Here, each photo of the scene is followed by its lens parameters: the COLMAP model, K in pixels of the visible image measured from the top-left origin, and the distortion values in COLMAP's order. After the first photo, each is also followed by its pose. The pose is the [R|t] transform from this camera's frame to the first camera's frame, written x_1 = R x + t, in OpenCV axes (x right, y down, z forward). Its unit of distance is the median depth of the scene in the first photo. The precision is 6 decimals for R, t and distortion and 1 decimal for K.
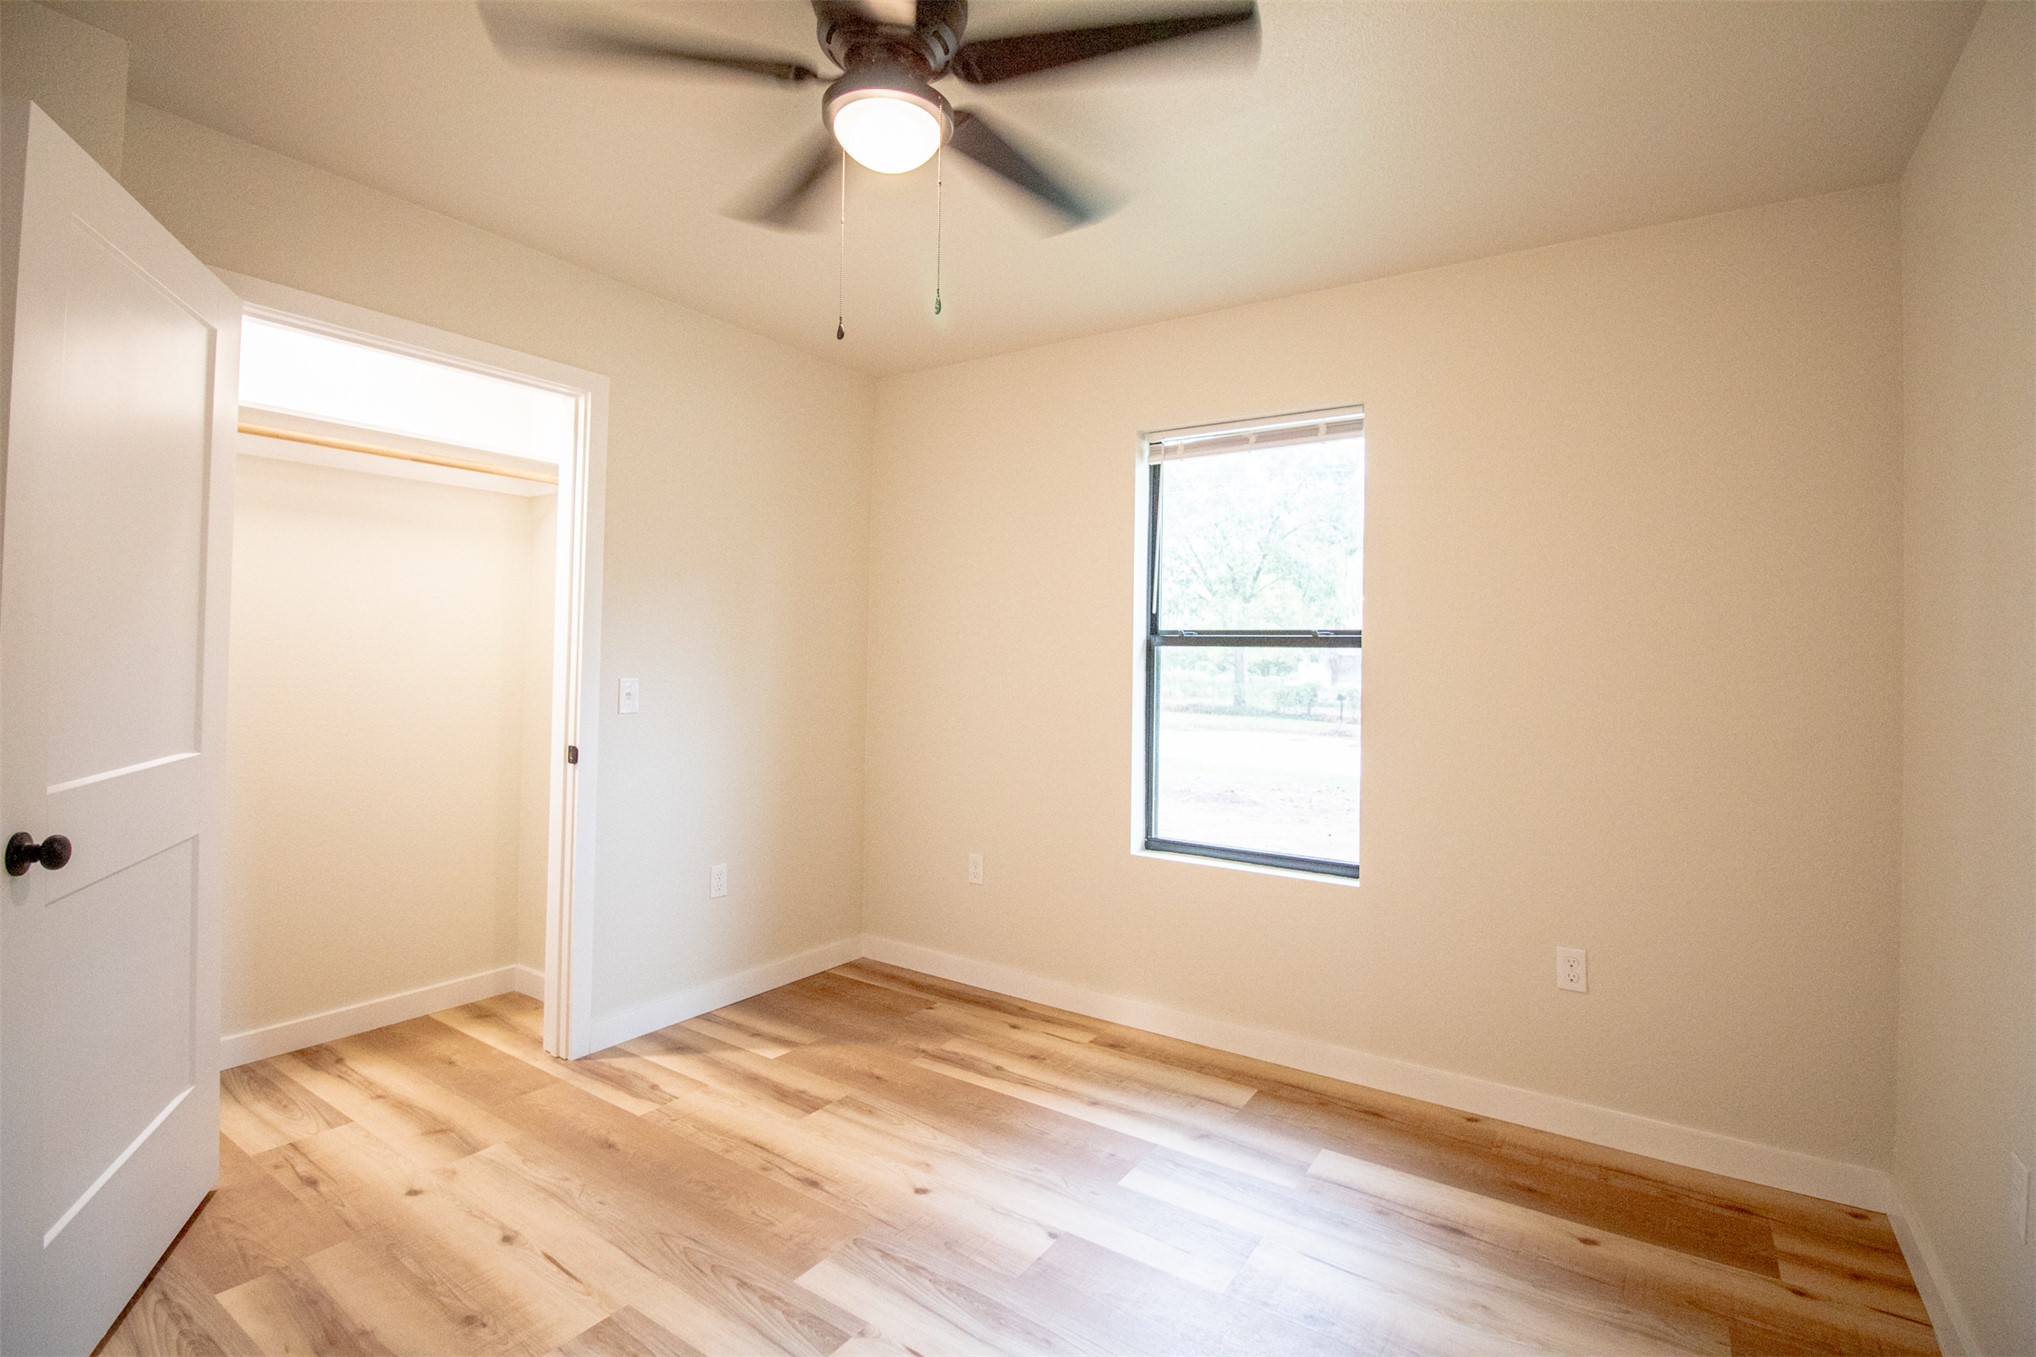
lens RADIAL K [[941.5, 0, 1031.3], [0, 941.5, 657.2], [0, 0, 1]] dist [-0.002811, -0.011326]
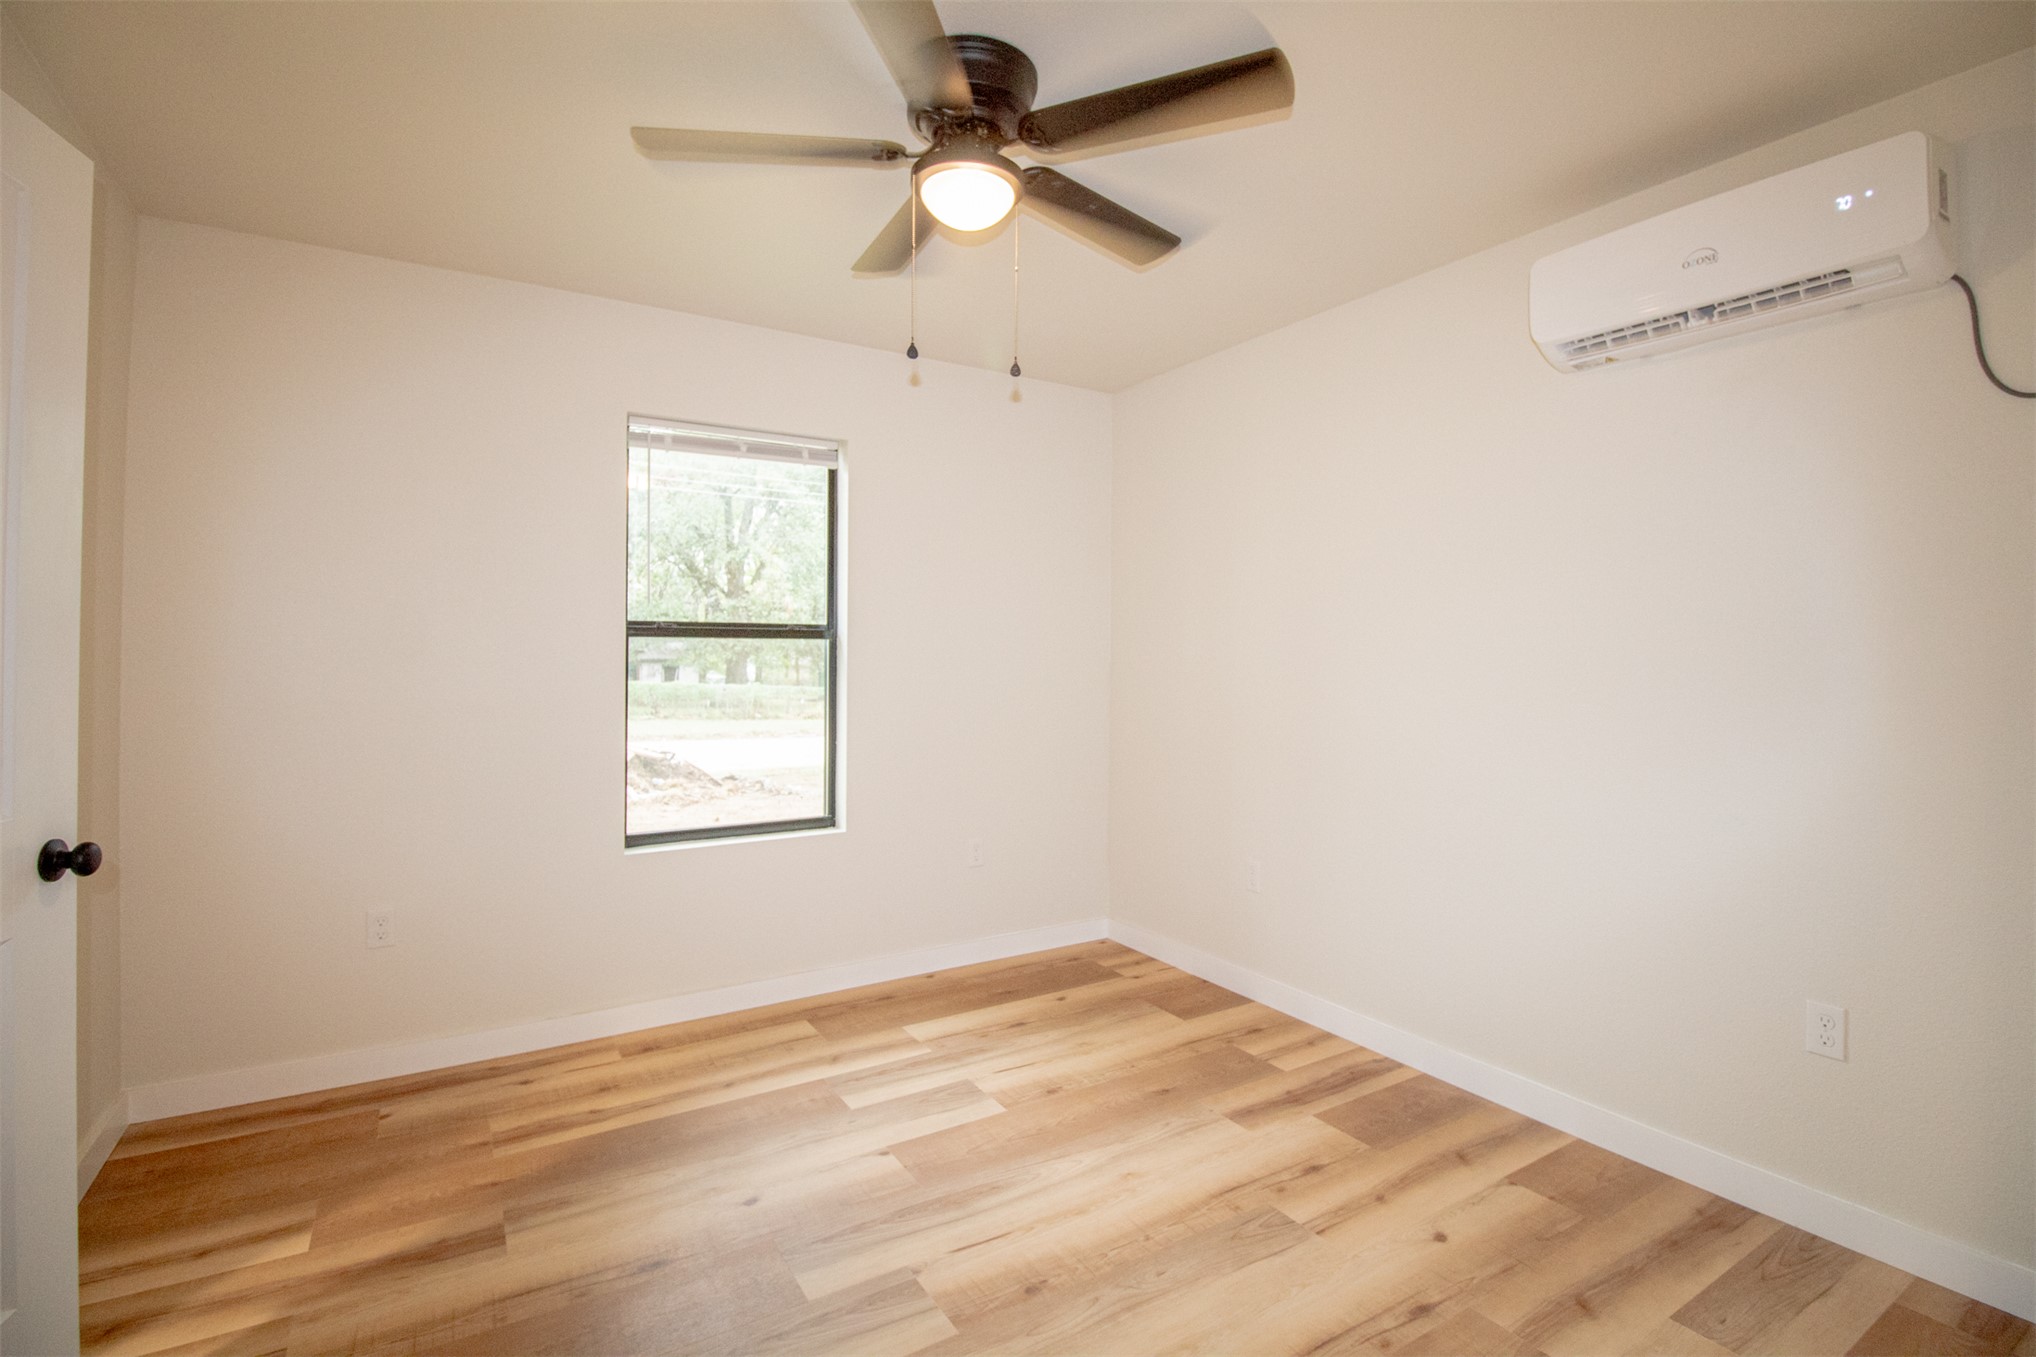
lens RADIAL K [[941.5, 0, 1029.1], [0, 941.5, 678.5], [0, 0, 1]] dist [-0.002811, -0.011326]
pose [[0.414755, -0.041747, 0.908975, -0.693081], [0.001861, 0.998984, 0.045032, -0.015983], [-0.909931, -0.016986, 0.414411, 0.272640]]
